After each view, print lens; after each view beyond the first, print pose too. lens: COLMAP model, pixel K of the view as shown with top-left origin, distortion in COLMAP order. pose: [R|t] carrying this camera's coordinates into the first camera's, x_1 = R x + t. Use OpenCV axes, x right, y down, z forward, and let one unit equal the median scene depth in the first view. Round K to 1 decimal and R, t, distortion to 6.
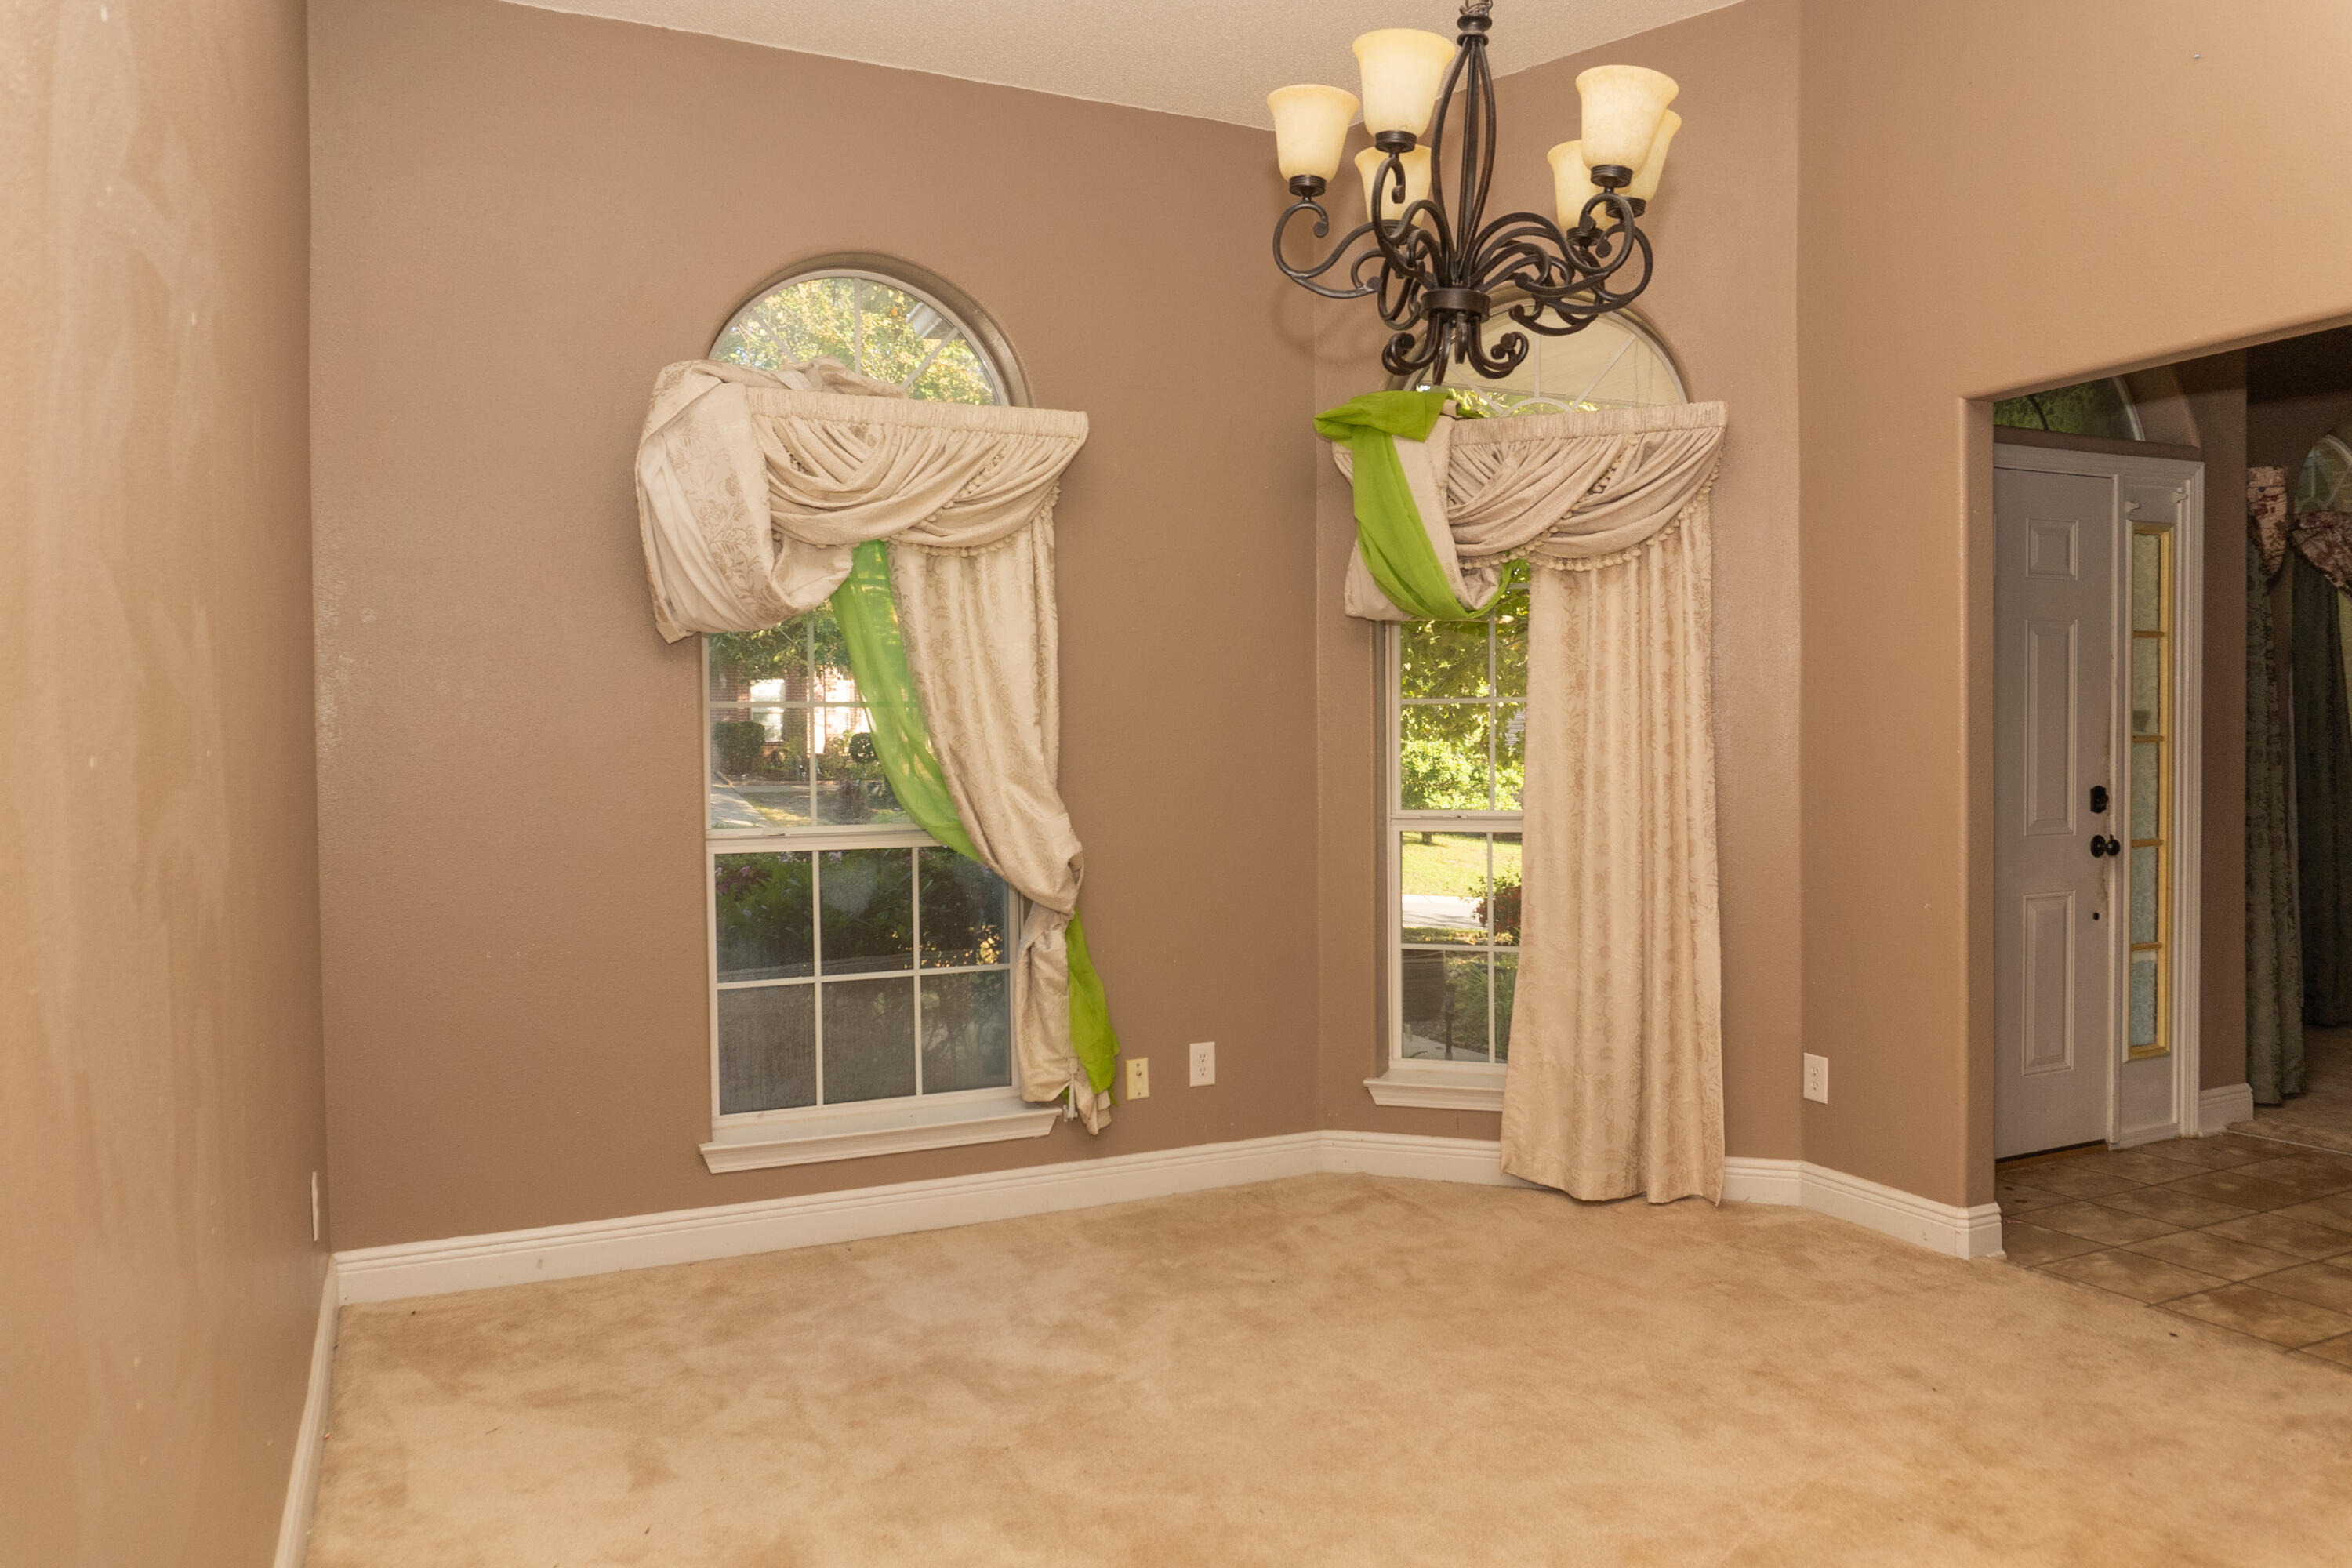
lens RADIAL K [[1585.5, 0, 1164.1], [0, 1585.5, 778.9], [0, 0, 1]] dist [-0.028046, -0.003356]
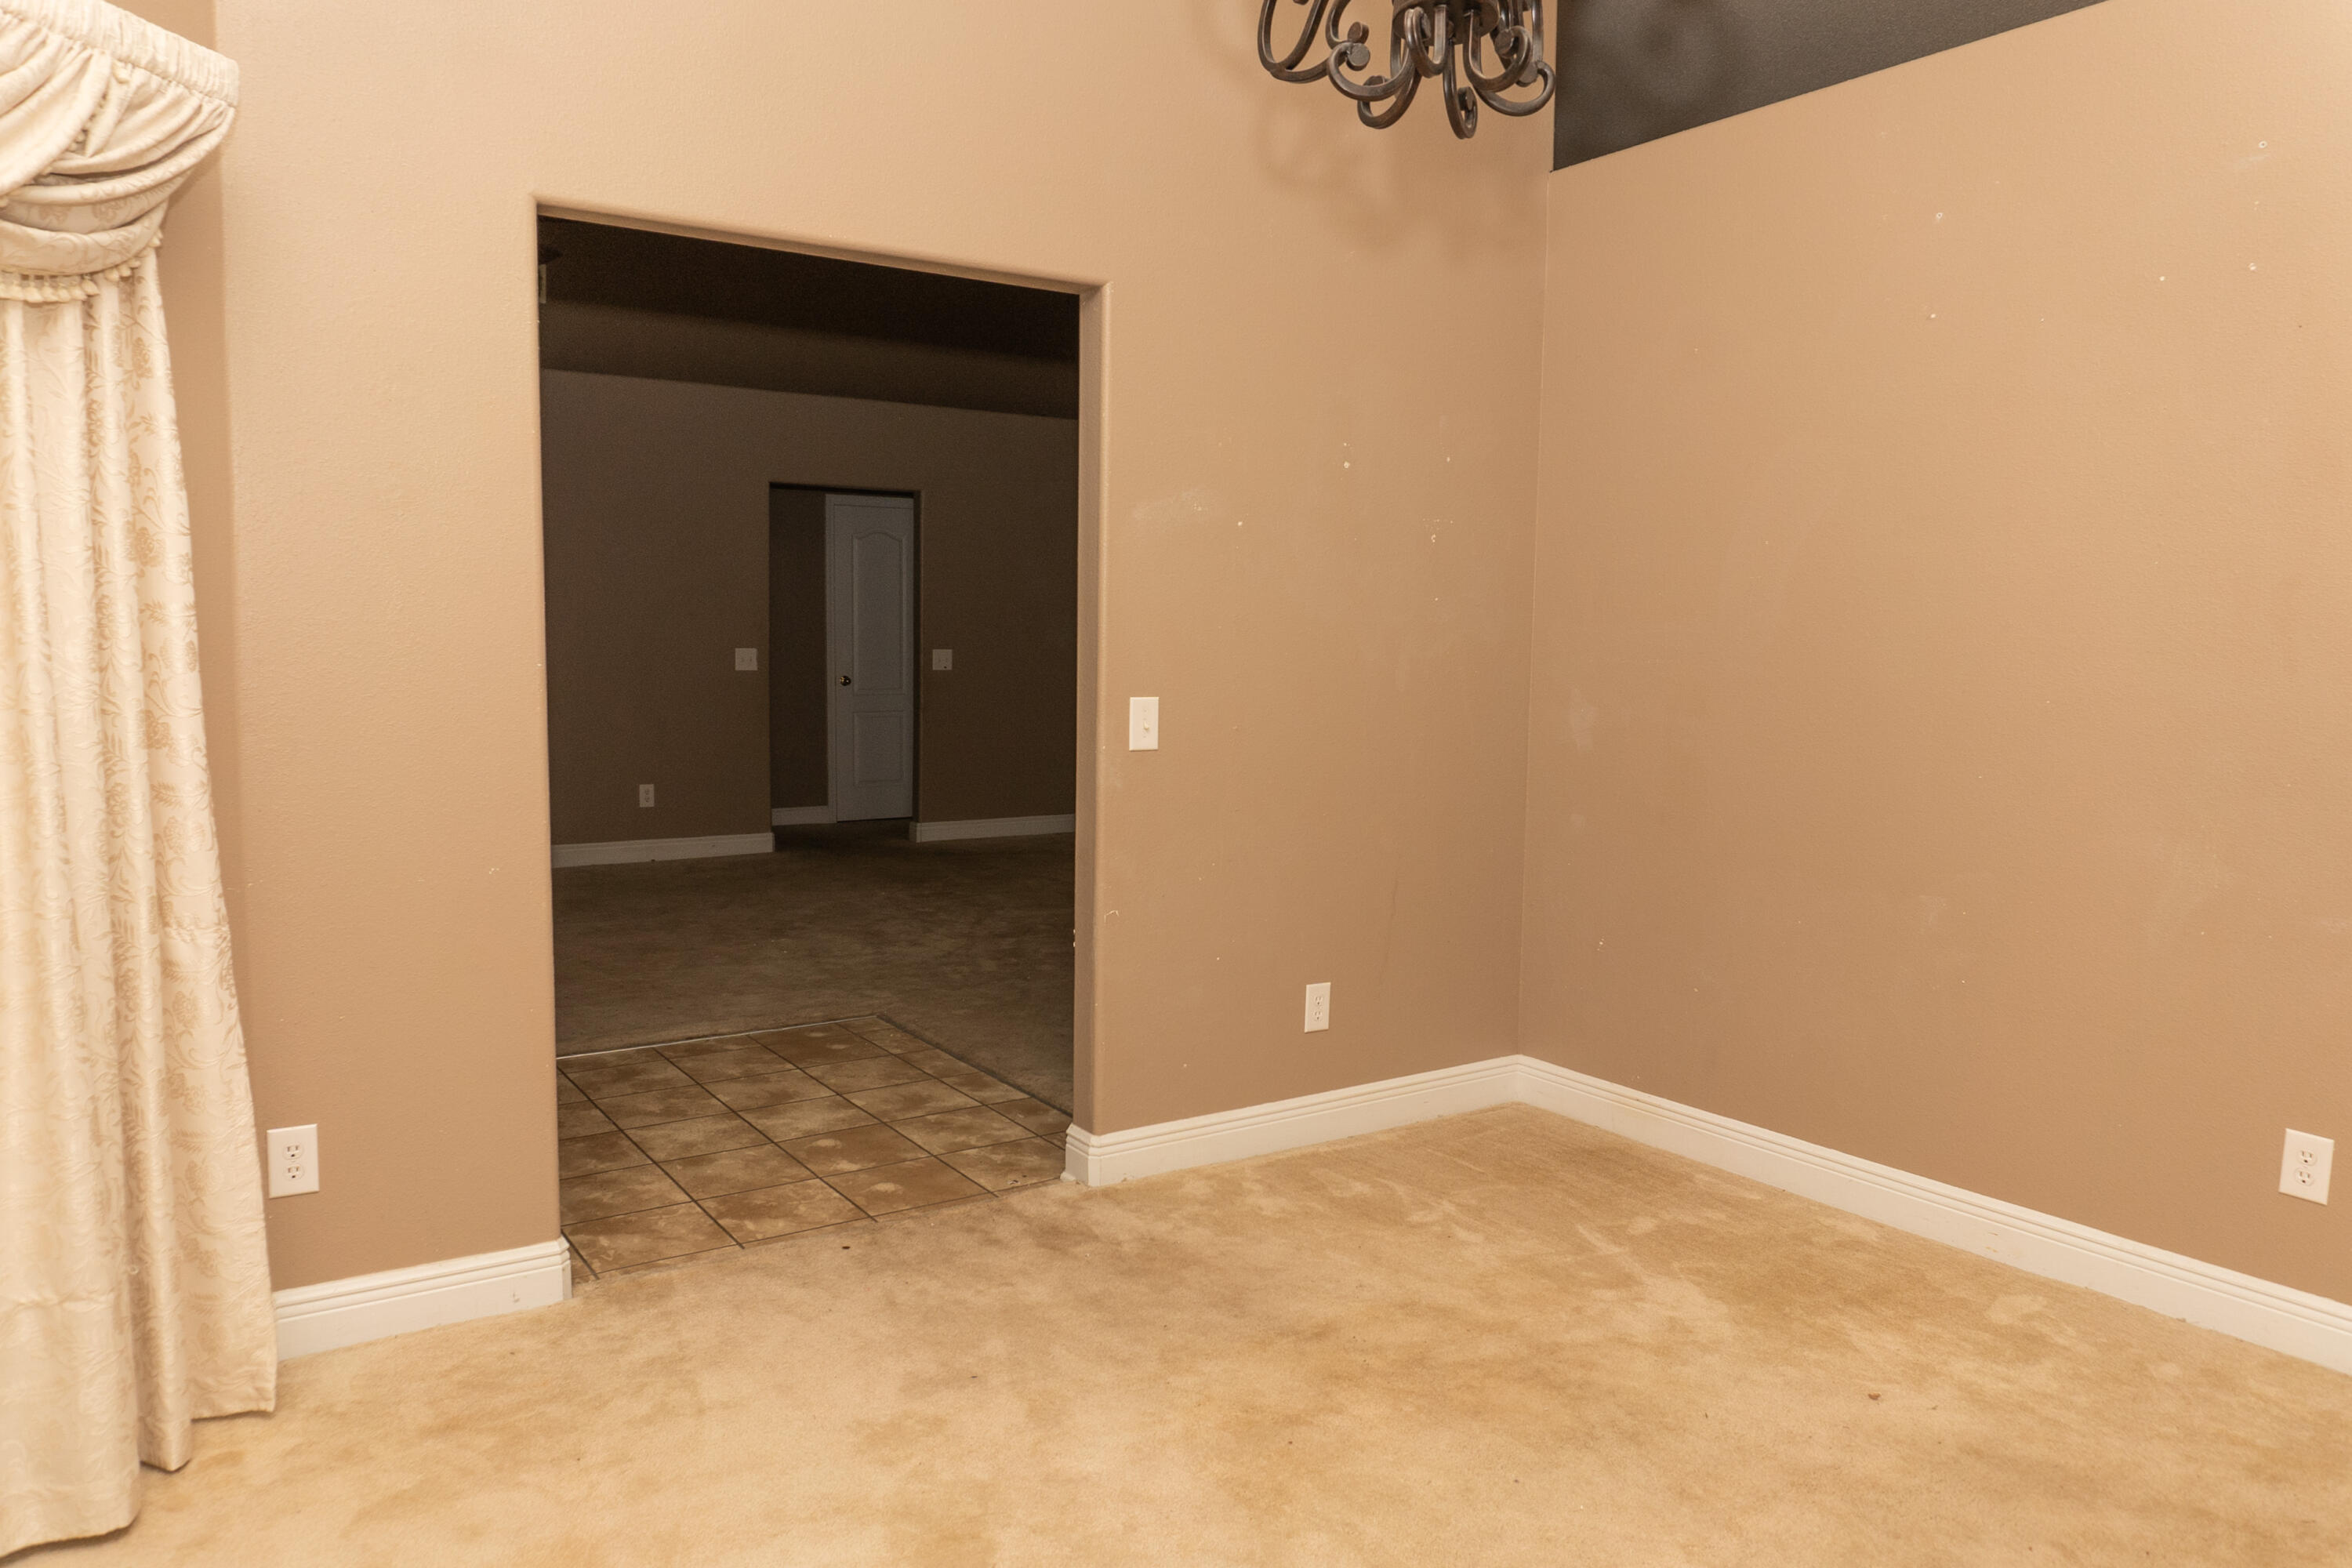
lens RADIAL K [[1585.5, 0, 1167.3], [0, 1585.5, 779.7], [0, 0, 1]] dist [-0.028046, -0.003356]
pose [[-0.149736, -0.074388, 0.985924, -0.326402], [0.021305, 0.996691, 0.078436, -0.014952], [-0.988496, 0.032750, -0.147655, 0.854435]]
